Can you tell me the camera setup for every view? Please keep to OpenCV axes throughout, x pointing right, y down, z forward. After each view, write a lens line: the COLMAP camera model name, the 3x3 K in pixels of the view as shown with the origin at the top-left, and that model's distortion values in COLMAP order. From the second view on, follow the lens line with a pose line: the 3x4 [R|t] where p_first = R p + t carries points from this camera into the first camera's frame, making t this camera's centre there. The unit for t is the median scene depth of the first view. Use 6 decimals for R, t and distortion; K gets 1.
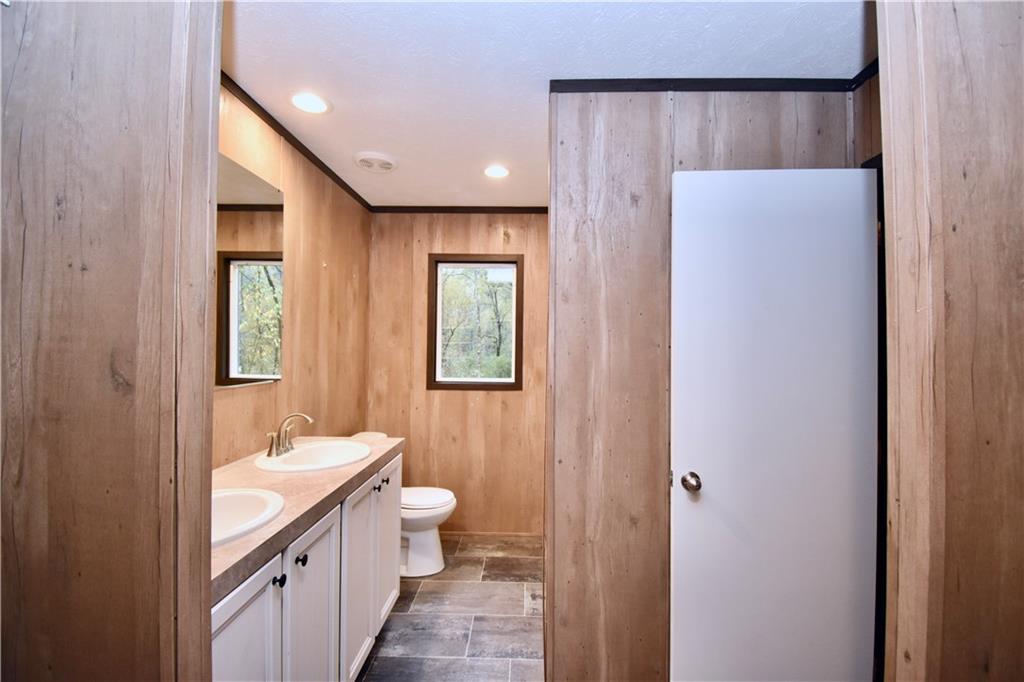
lens RADIAL K [[461.8, 0, 525.3], [0, 461.8, 341.6], [0, 0, 1]] dist [0.009630, -0.017685]
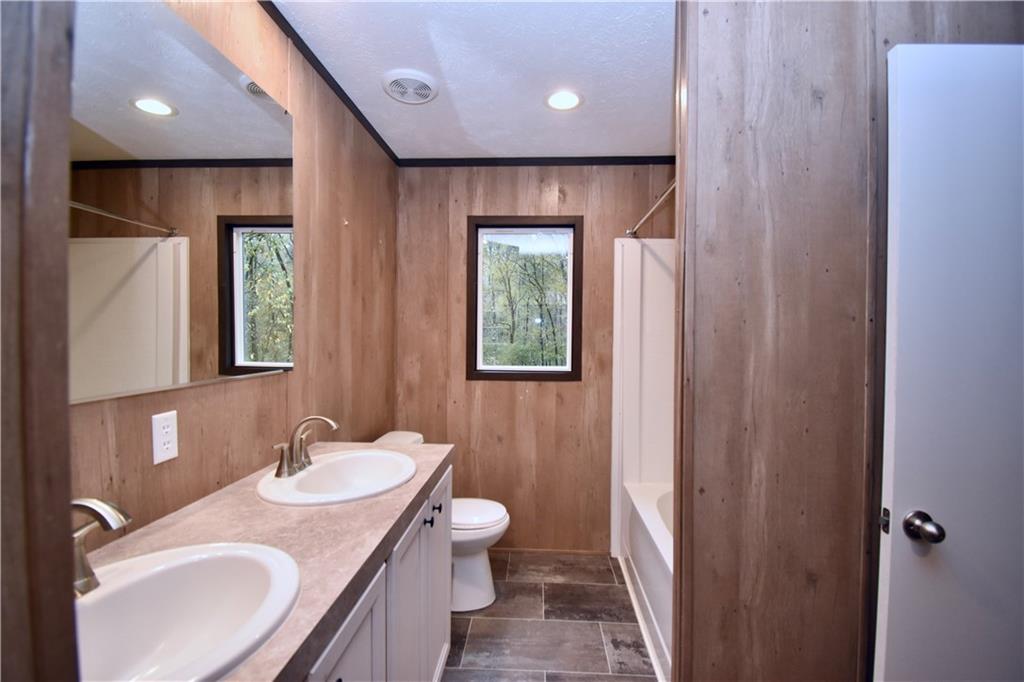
lens RADIAL K [[461.8, 0, 524.7], [0, 461.8, 342.4], [0, 0, 1]] dist [0.009630, -0.017685]
pose [[0.999666, -0.002029, -0.025760, -0.127381], [0.002789, 0.999561, 0.029498, 0.017332], [0.025689, -0.029560, 0.999233, 0.249582]]
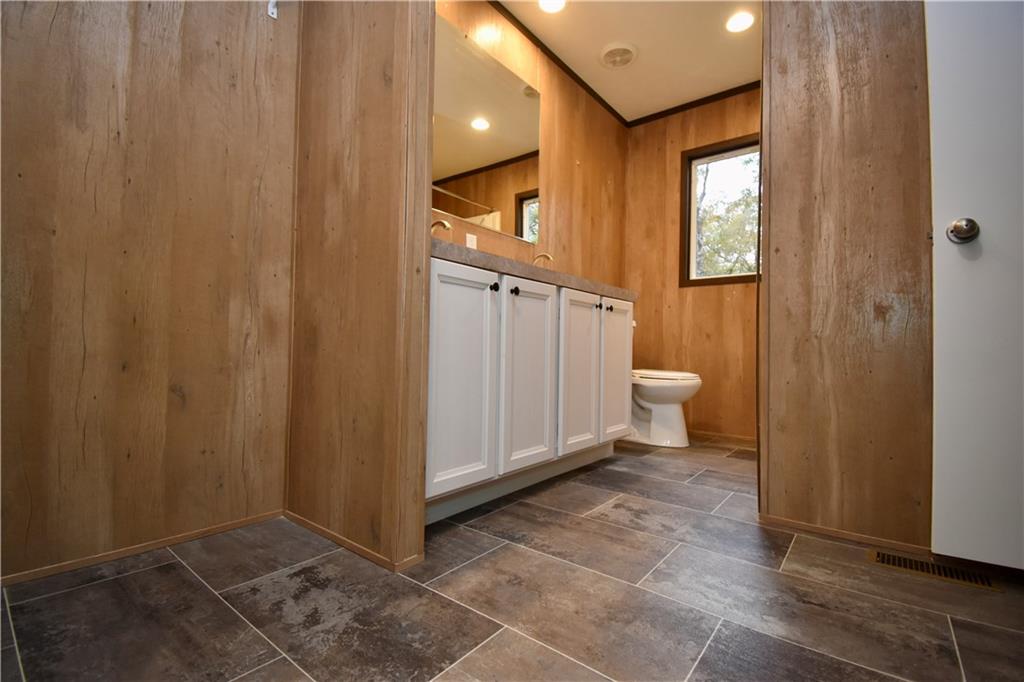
lens RADIAL K [[461.8, 0, 506.1], [0, 461.8, 343.0], [0, 0, 1]] dist [0.009630, -0.017685]
pose [[0.782833, -0.003767, -0.622221, 0.170704], [-0.003329, 0.999942, -0.010243, 0.347895], [0.622223, 0.010090, 0.782775, -0.025832]]
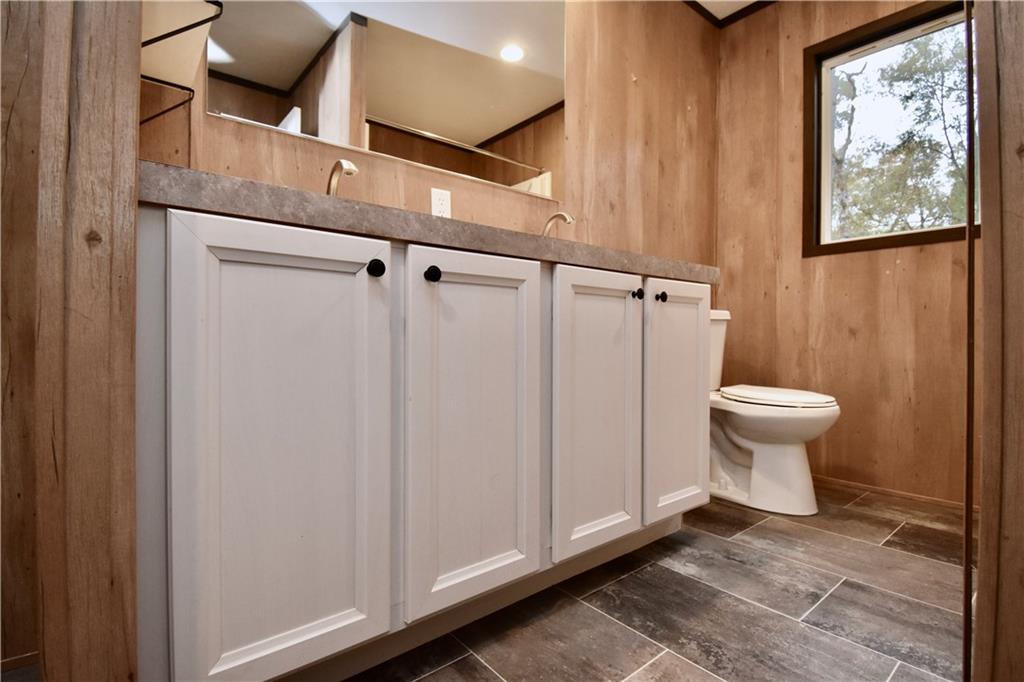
lens RADIAL K [[494.2, 0, 508.7], [0, 494.2, 342.6], [0, 0, 1]] dist [-0.003169, -0.007442]
pose [[0.640738, -0.000319, -0.767759, 0.082005], [0.013464, 0.999851, 0.010822, 0.311245], [0.767641, -0.017271, 0.640647, 0.339046]]
